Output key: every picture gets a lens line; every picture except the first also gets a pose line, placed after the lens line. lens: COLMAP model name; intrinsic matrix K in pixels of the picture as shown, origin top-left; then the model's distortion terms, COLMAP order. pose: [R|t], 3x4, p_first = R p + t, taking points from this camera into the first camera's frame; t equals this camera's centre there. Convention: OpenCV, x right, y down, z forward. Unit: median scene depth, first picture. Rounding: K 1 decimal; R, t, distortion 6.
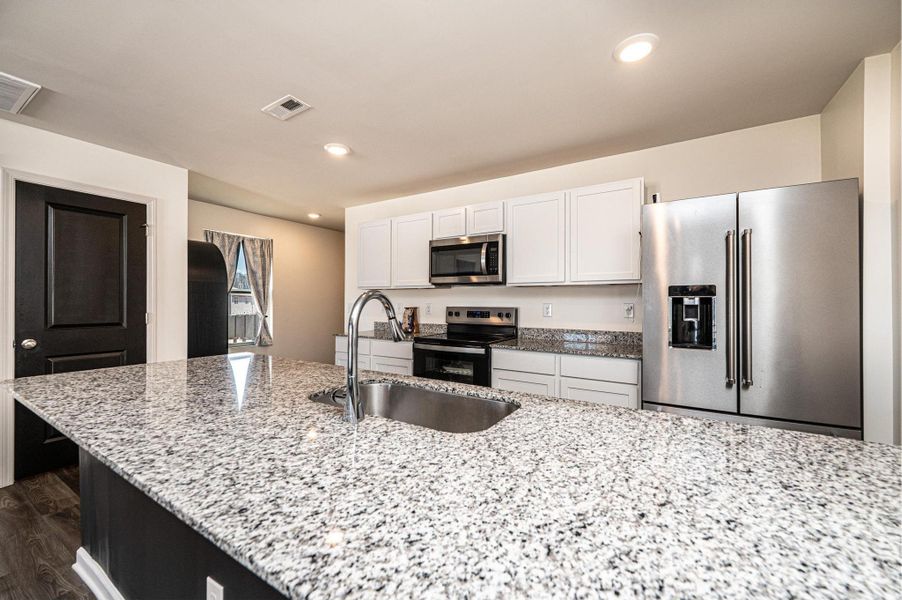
lens RADIAL K [[357.0, 0, 451.5], [0, 357.0, 302.5], [0, 0, 1]] dist [-0.003279, -0.000360]
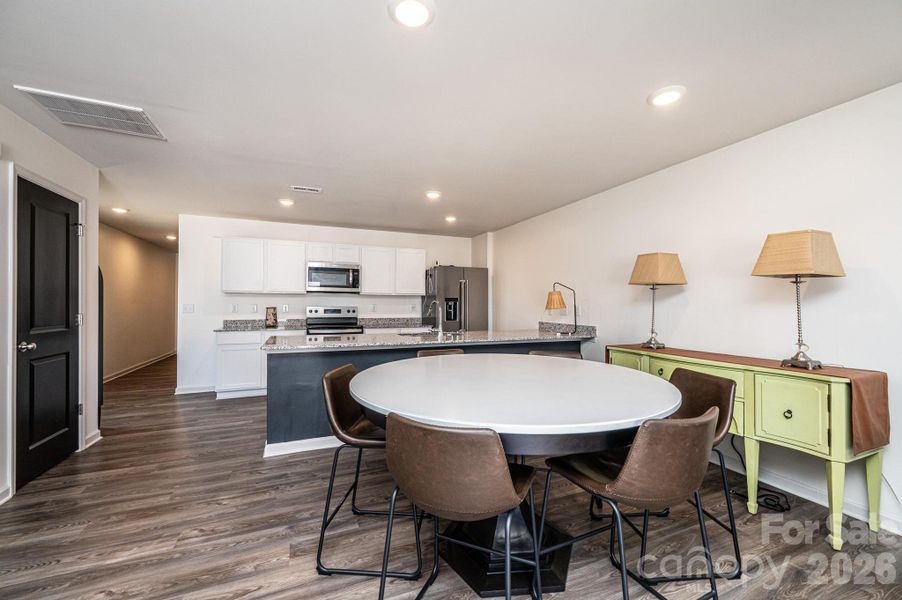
lens RADIAL K [[357.0, 0, 454.6], [0, 357.0, 302.9], [0, 0, 1]] dist [-0.003279, -0.000360]
pose [[0.568421, 0.004625, 0.822725, -3.027552], [-0.001649, 0.999989, -0.004482, 0.006610], [-0.822737, 0.001191, 0.568422, -1.141265]]
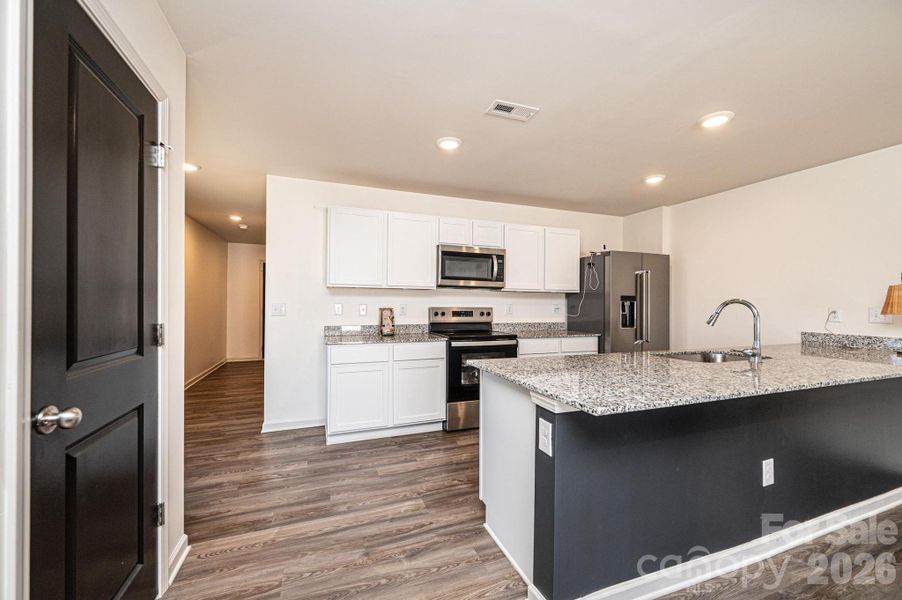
lens RADIAL K [[357.0, 0, 453.2], [0, 357.0, 302.0], [0, 0, 1]] dist [-0.003279, -0.000360]
pose [[0.601611, 0.007984, 0.798750, -2.829105], [-0.005429, 0.999968, -0.005906, 0.007915], [-0.798771, -0.000783, 0.601635, 1.093246]]
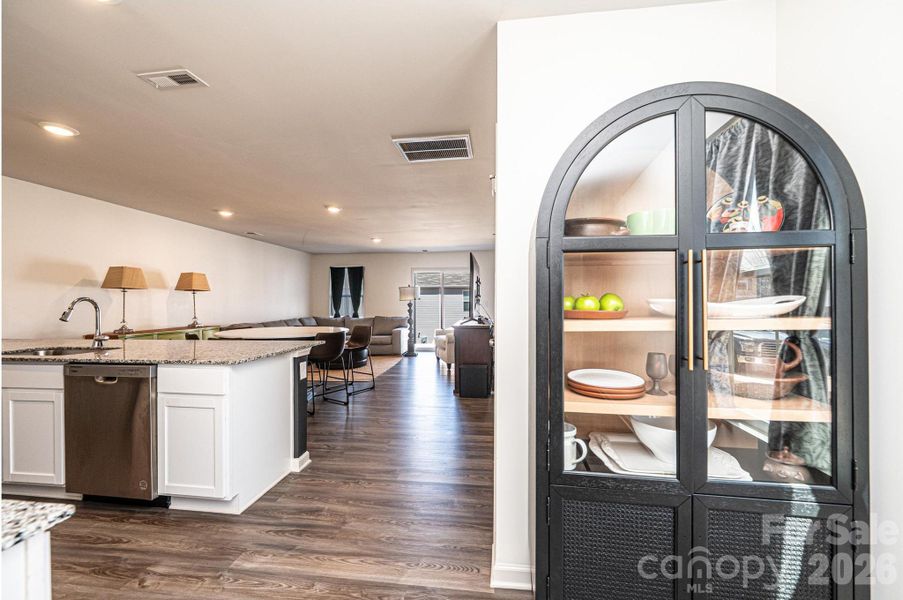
lens RADIAL K [[357.4, 0, 453.2], [0, 357.4, 299.1], [0, 0, 1]] dist [-0.003279, -0.000360]
pose [[-0.906033, -0.001559, -0.423205, -1.482914], [0.002356, 0.999959, -0.008728, 0.008699], [0.423201, -0.008905, -0.905992, 4.322865]]
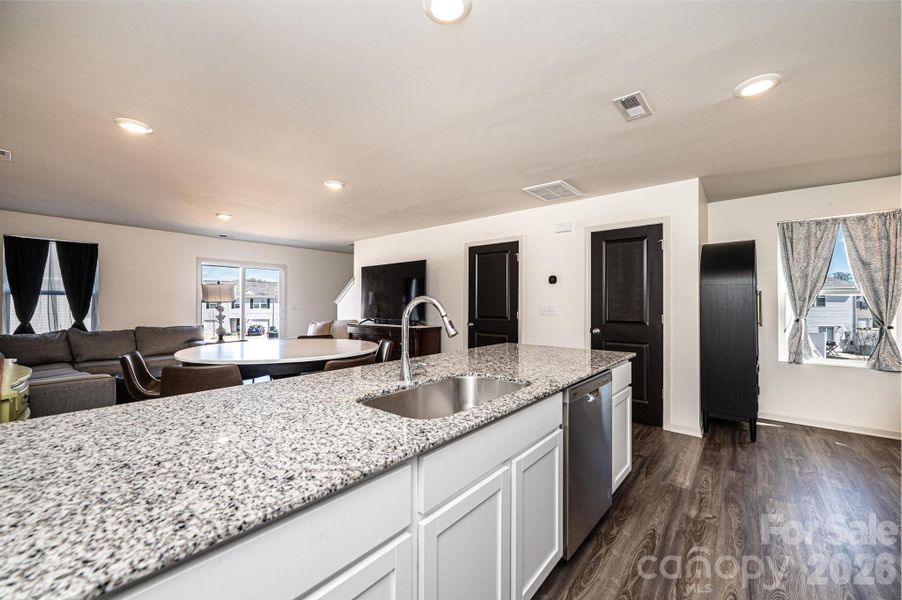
lens RADIAL K [[357.0, 0, 453.4], [0, 357.0, 304.1], [0, 0, 1]] dist [-0.003279, -0.000360]
pose [[-0.131263, -0.003992, -0.991340, 1.166601], [-0.002994, 0.999989, -0.003631, 0.001098], [0.991343, 0.002492, -0.131273, 1.321045]]
